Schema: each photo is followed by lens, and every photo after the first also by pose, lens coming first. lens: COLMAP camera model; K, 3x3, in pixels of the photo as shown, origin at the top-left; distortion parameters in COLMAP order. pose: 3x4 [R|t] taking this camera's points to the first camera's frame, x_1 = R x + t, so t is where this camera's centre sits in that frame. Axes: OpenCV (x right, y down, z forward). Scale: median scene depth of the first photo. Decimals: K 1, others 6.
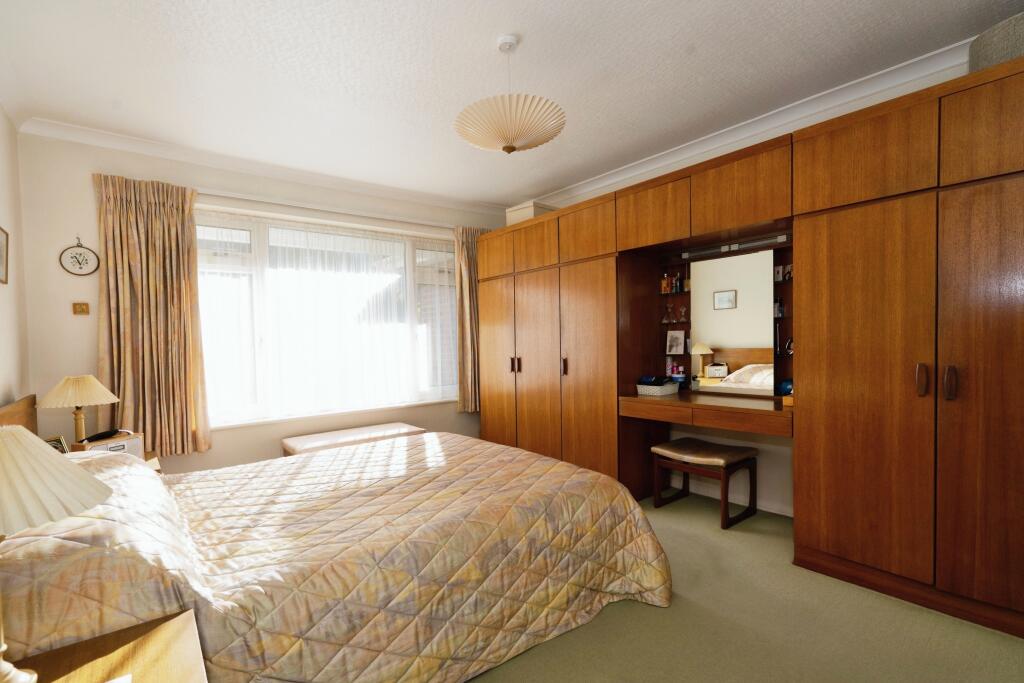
lens RADIAL K [[467.3, 0, 511.5], [0, 467.3, 360.4], [0, 0, 1]] dist [-0.012082, 0.000241]
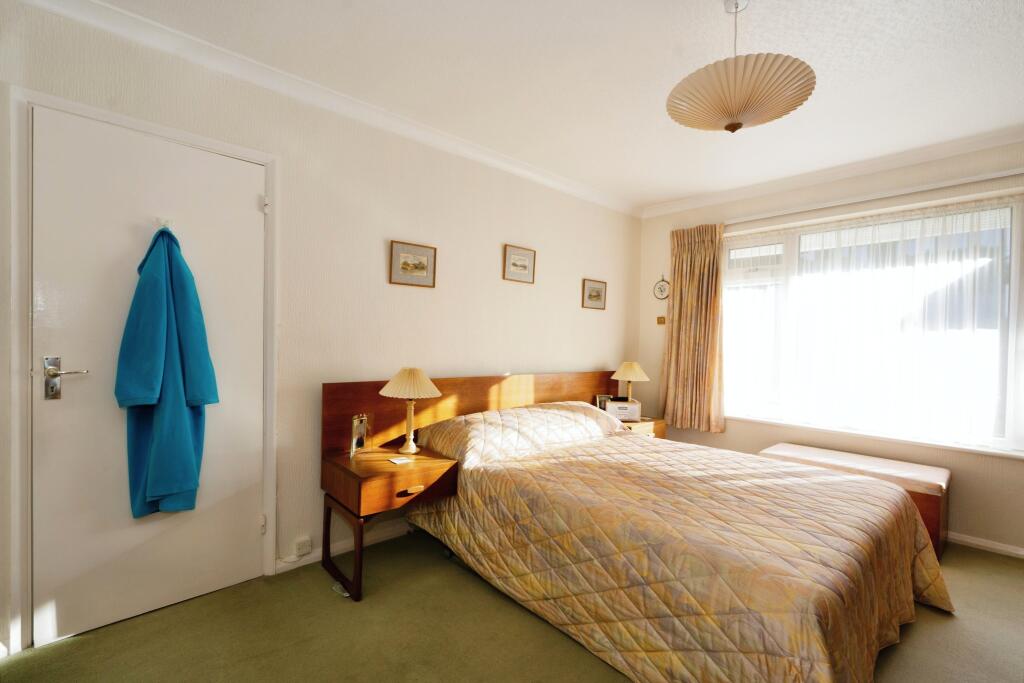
lens RADIAL K [[456.2, 0, 511.4], [0, 456.2, 345.1], [0, 0, 1]] dist [-0.001269, -0.000172]
pose [[0.053735, 0.035644, -0.997919, 0.578576], [-0.069871, 0.997047, 0.031851, -0.043605], [0.996108, 0.068014, 0.056067, 0.419817]]
